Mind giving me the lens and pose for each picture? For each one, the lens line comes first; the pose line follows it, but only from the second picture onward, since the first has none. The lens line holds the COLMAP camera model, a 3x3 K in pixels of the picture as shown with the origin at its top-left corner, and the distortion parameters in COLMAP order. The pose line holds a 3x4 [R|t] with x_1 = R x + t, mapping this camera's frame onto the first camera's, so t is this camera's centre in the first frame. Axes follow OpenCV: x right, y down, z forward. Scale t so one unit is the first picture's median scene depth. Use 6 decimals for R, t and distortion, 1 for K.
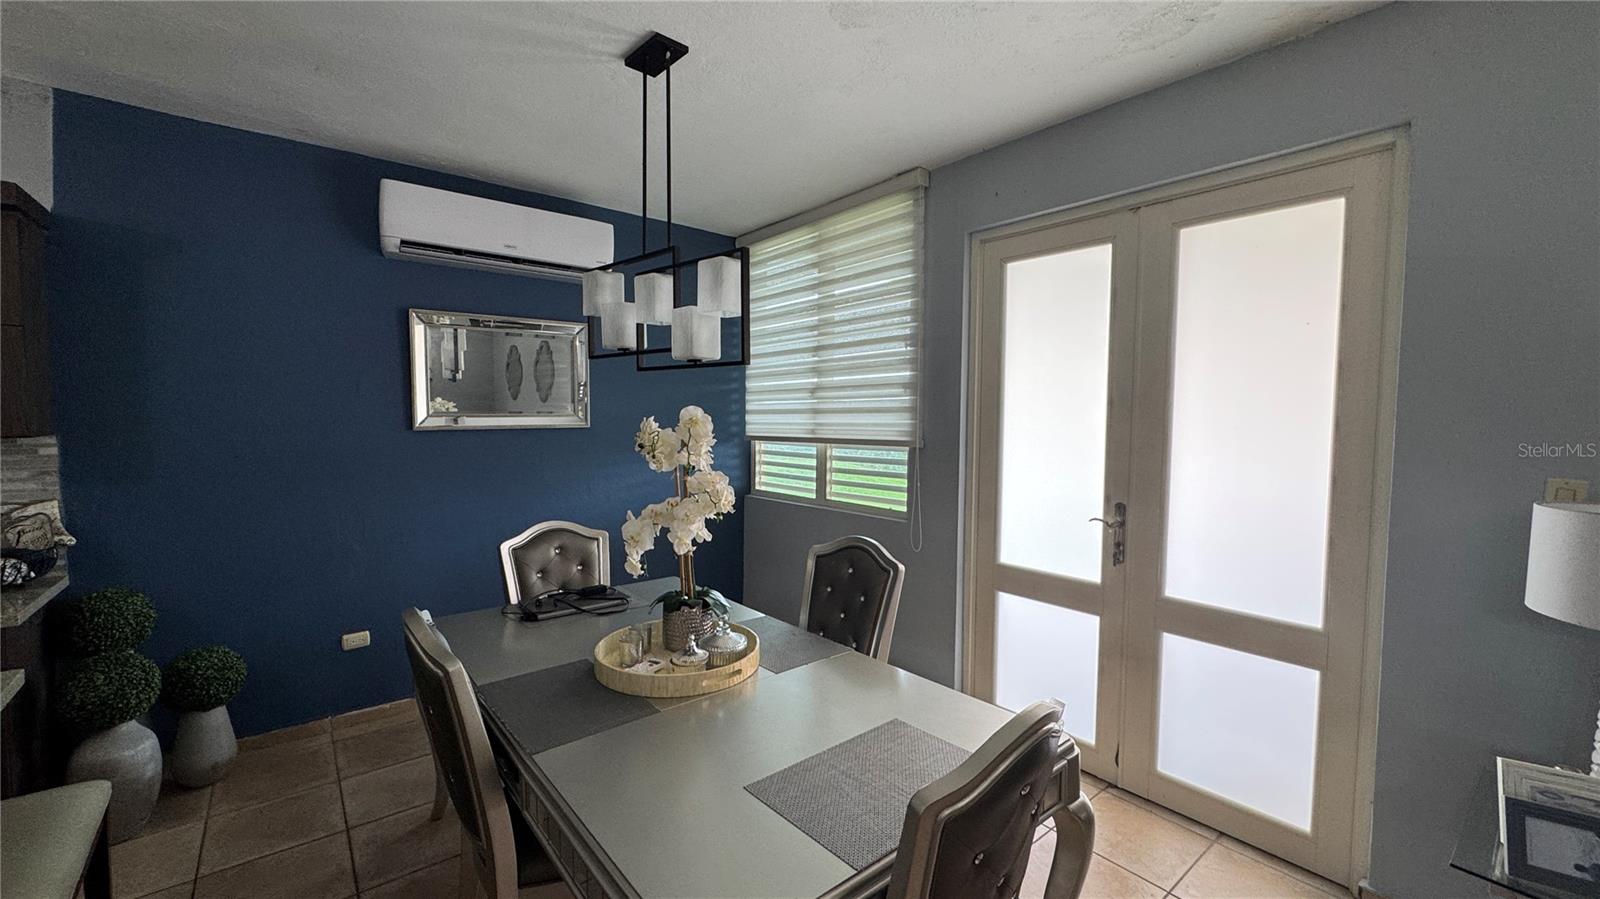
lens RADIAL K [[638.4, 0, 800.0], [0, 638.4, 449.5], [0, 0, 1]] dist [-0.002281, 0.000088]
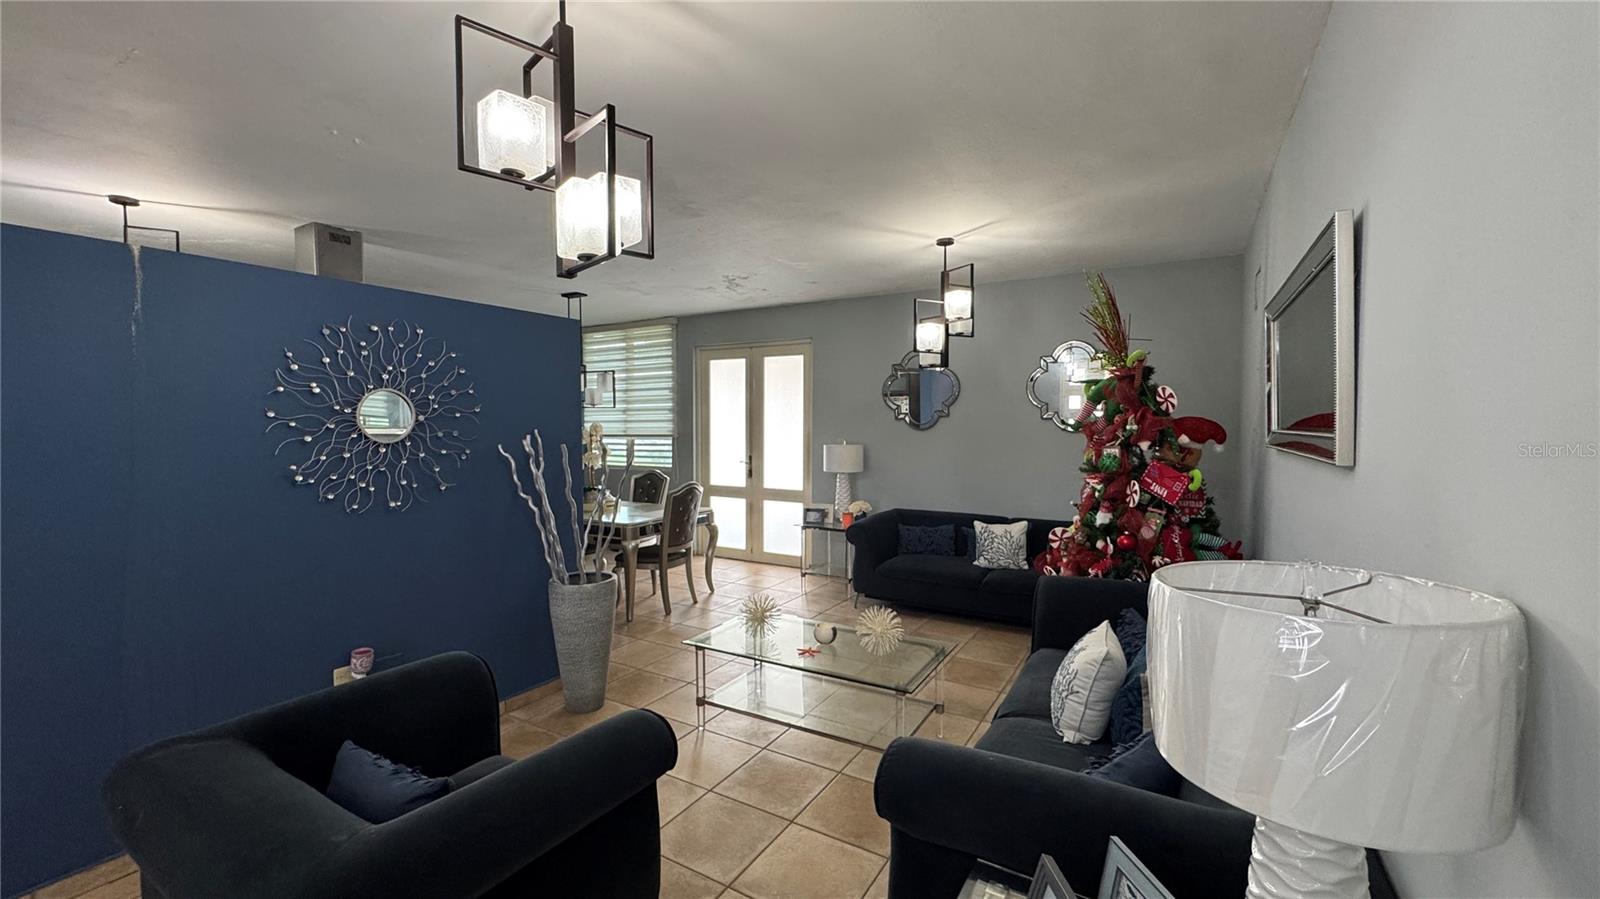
lens RADIAL K [[638.4, 0, 800.0], [0, 638.4, 449.5], [0, 0, 1]] dist [-0.002281, 0.000088]
pose [[0.942094, -0.025094, 0.334410, -0.164456], [0.026590, 0.999646, 0.000106, 0.052735], [-0.334294, 0.008792, 0.942428, -1.323845]]
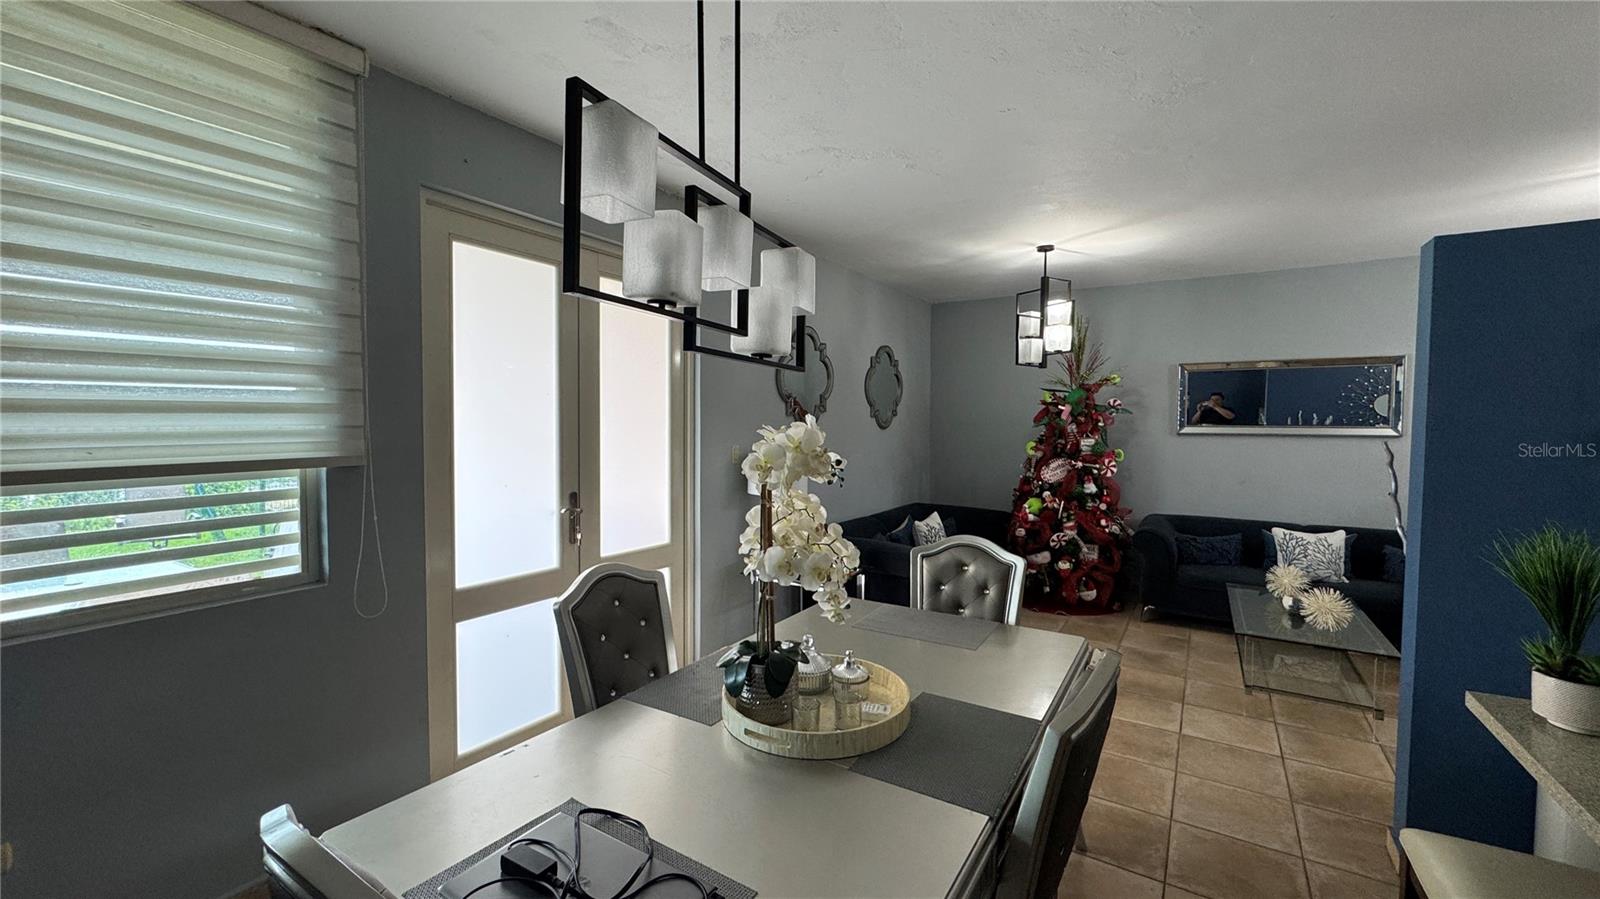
lens RADIAL K [[638.4, 0, 800.0], [0, 638.4, 449.5], [0, 0, 1]] dist [-0.002281, 0.000088]
pose [[-0.301382, -0.058574, 0.951703, -0.610824], [0.035158, 0.996750, 0.072480, -0.053687], [-0.952855, 0.055305, -0.298343, 0.775742]]
